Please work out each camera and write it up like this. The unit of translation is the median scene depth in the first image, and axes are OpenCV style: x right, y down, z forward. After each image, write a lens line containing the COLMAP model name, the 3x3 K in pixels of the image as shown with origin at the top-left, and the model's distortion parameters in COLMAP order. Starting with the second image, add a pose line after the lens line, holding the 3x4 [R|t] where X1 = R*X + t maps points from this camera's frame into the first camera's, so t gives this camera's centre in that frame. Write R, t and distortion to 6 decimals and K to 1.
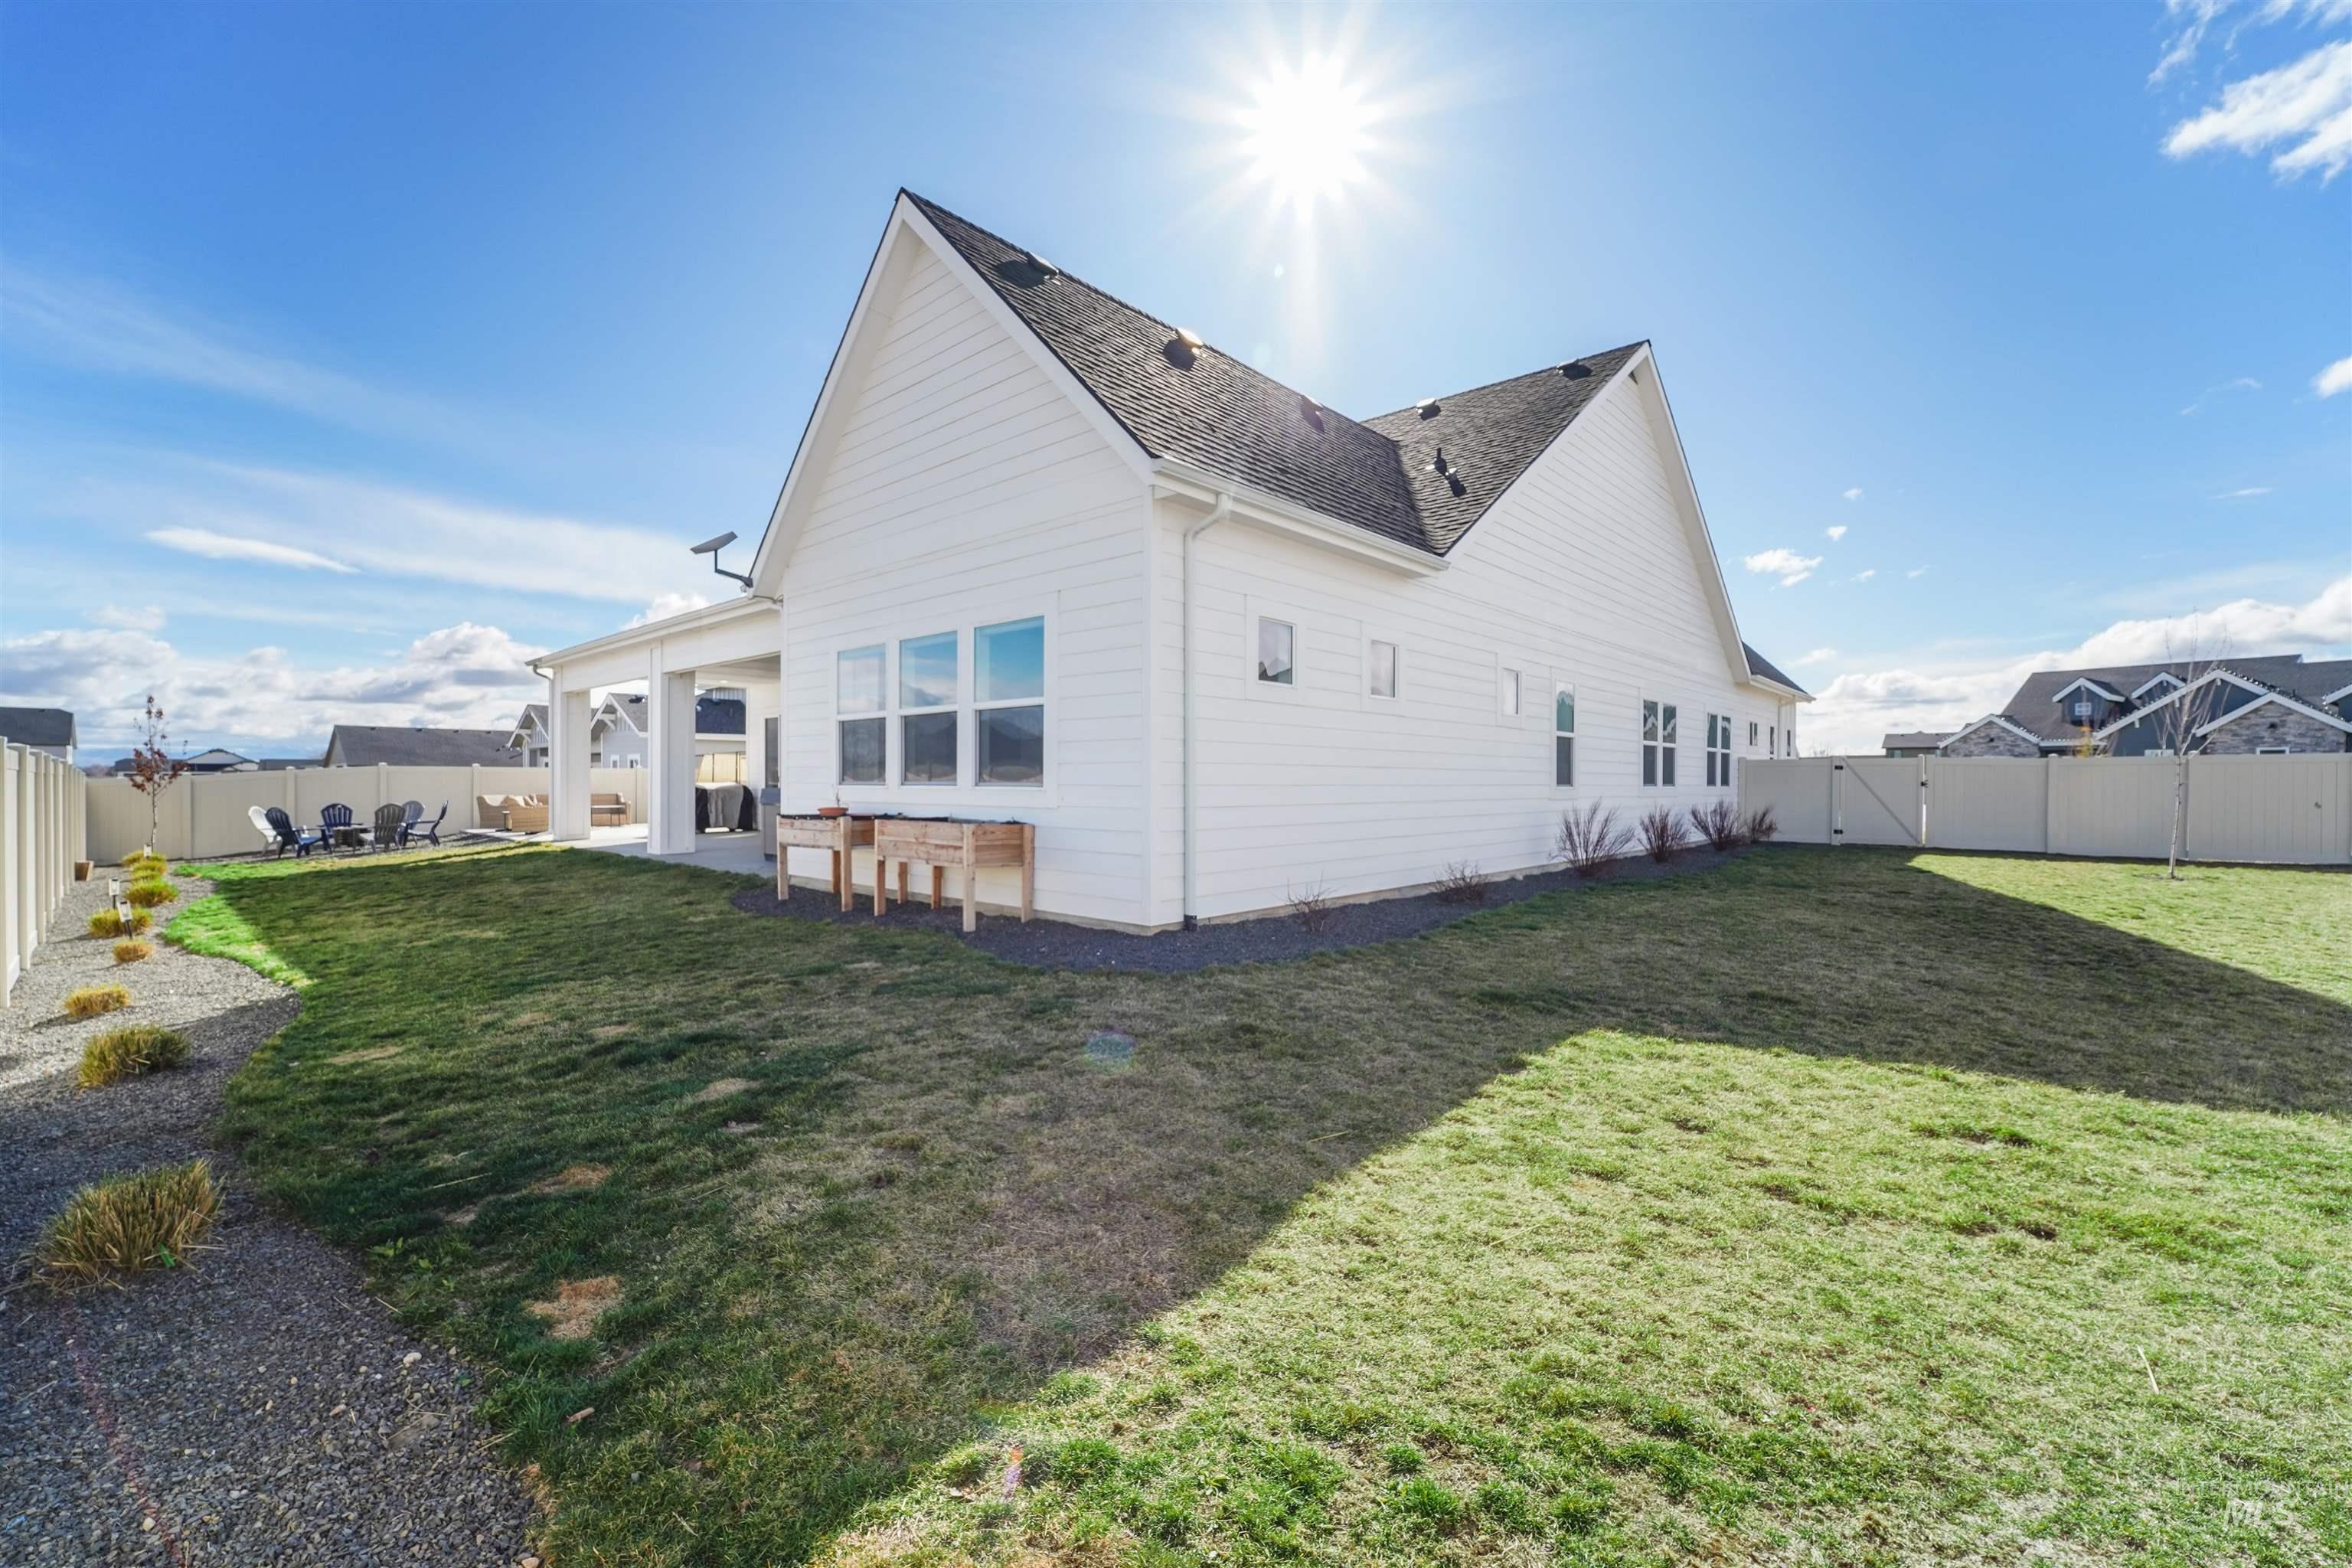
lens RADIAL K [[972.3, 0, 1170.2], [0, 972.3, 760.6], [0, 0, 1]] dist [-0.019948, -0.000683]
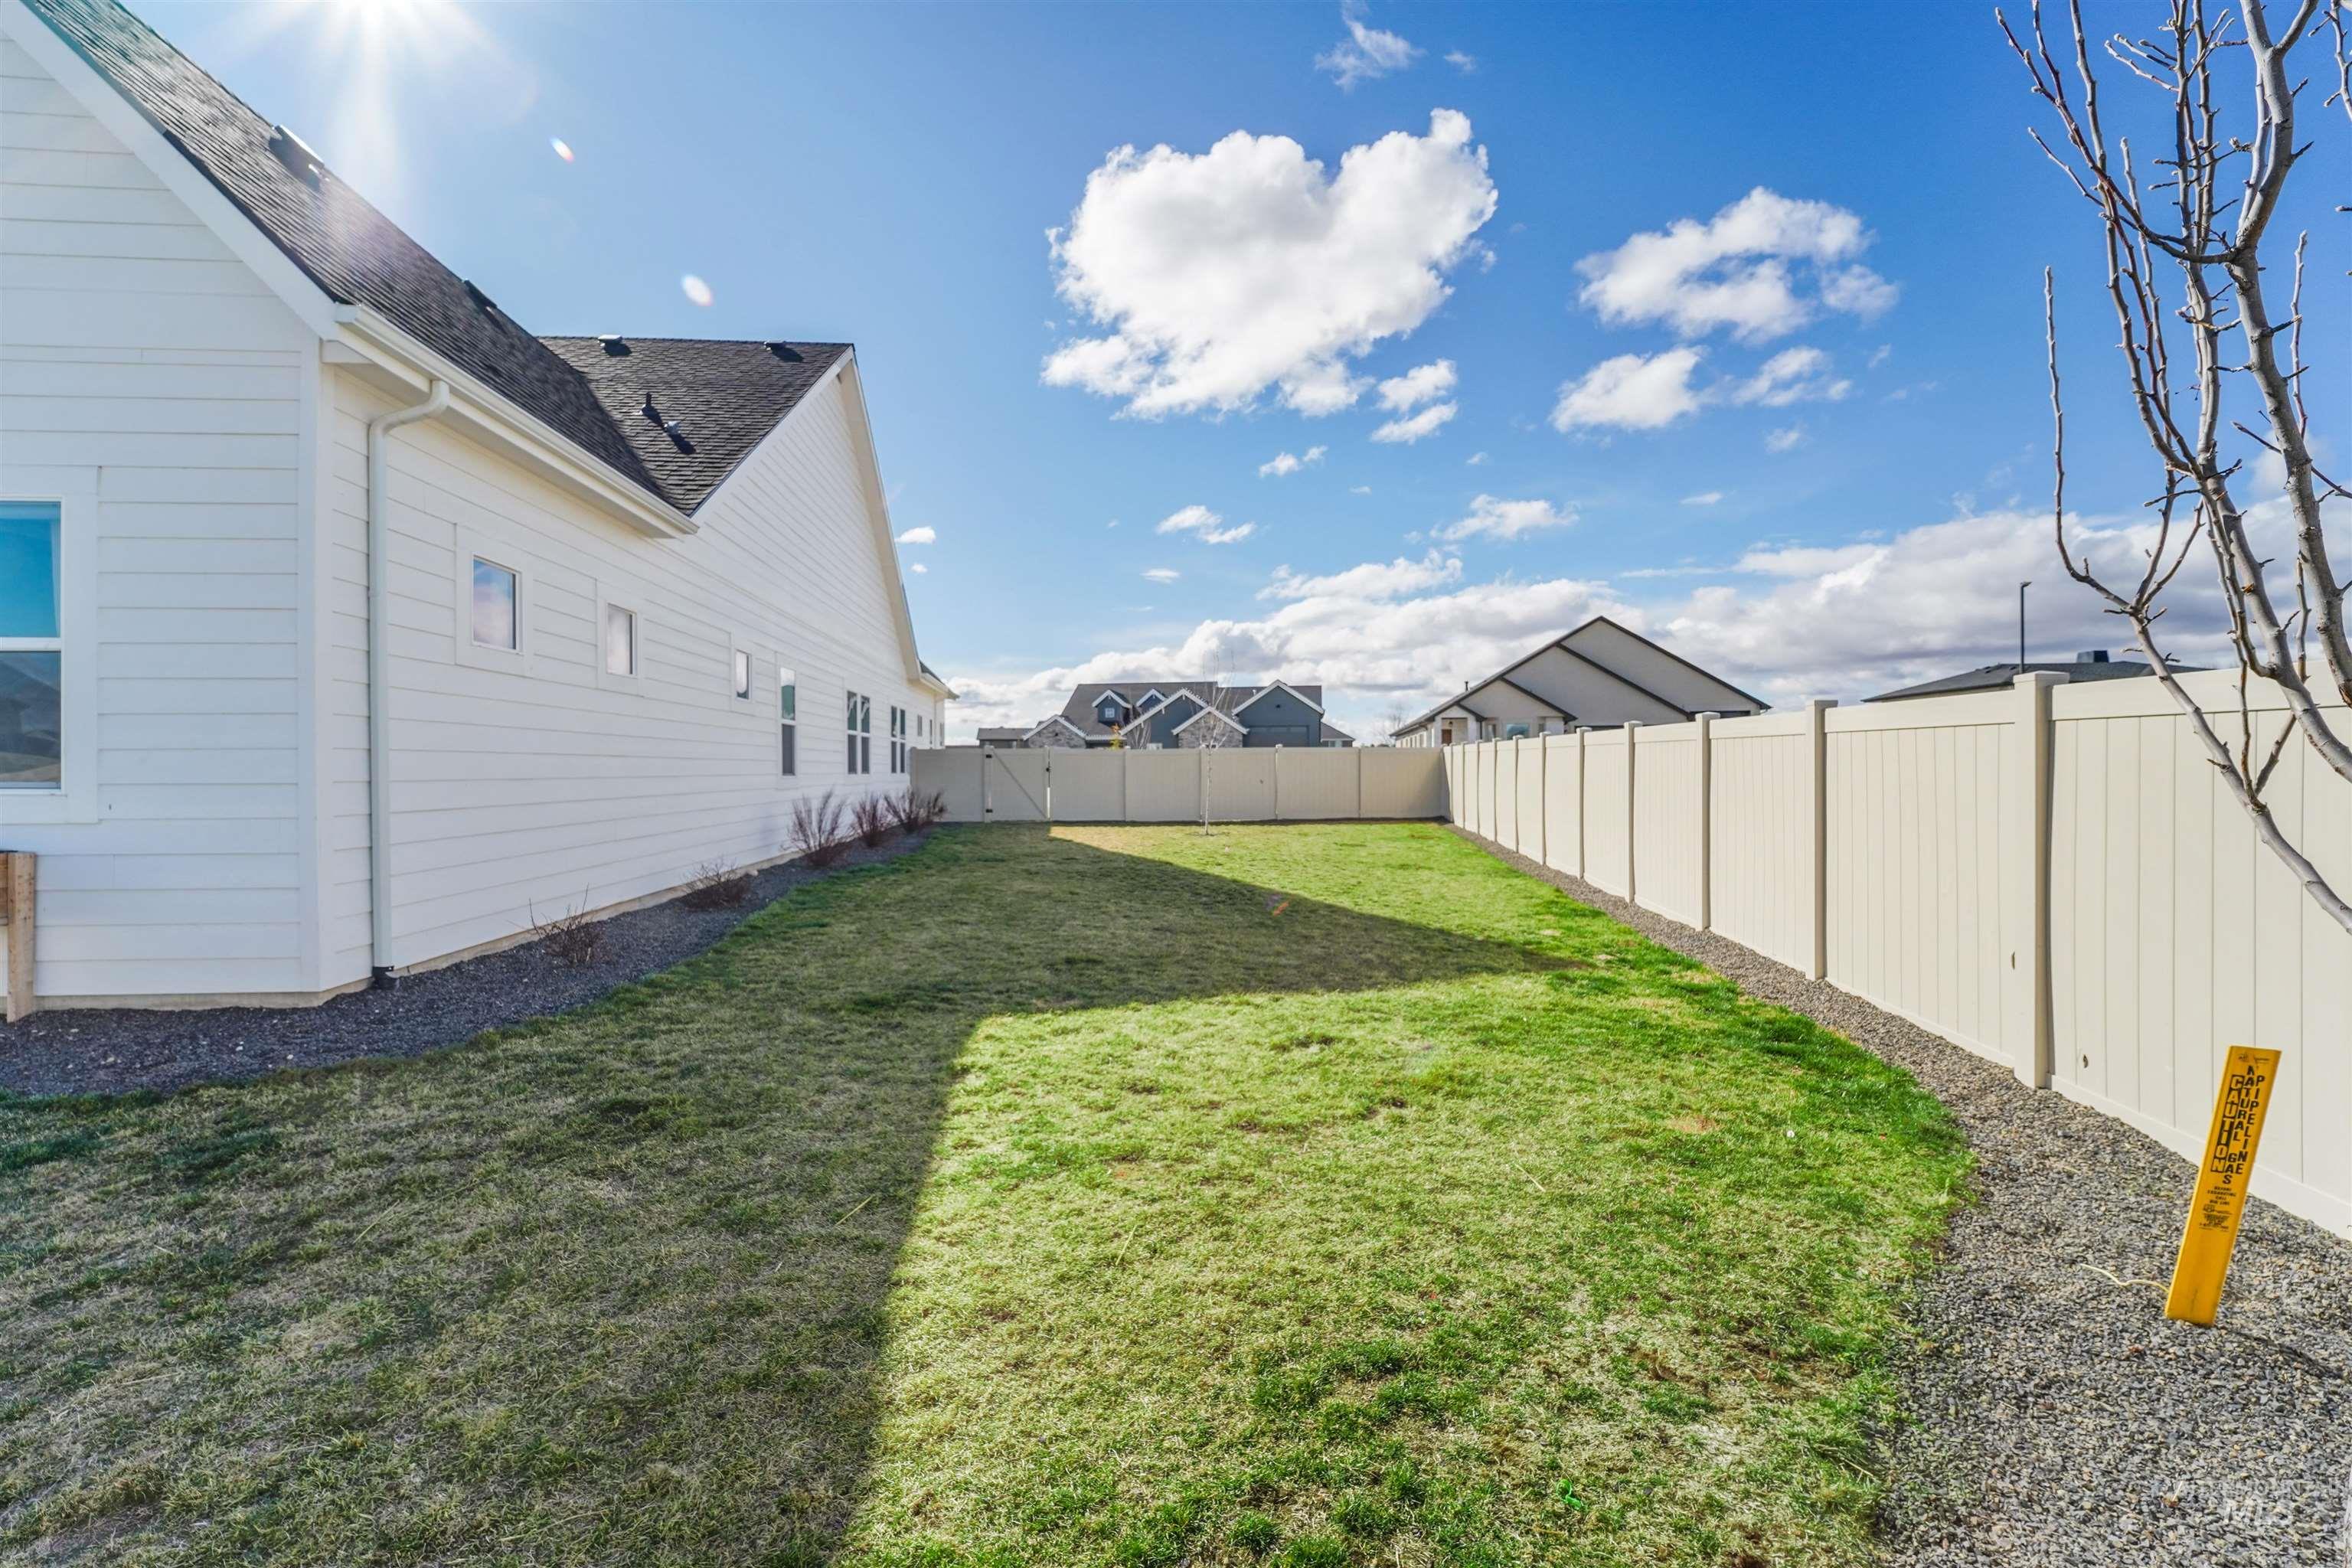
lens RADIAL K [[972.3, 0, 1170.2], [0, 972.3, 760.6], [0, 0, 1]] dist [-0.019948, -0.000683]
pose [[0.668598, -0.001818, 0.743622, -0.217922], [-0.007803, 0.999925, 0.009461, -0.002841], [-0.743583, -0.012128, 0.668534, 0.211728]]
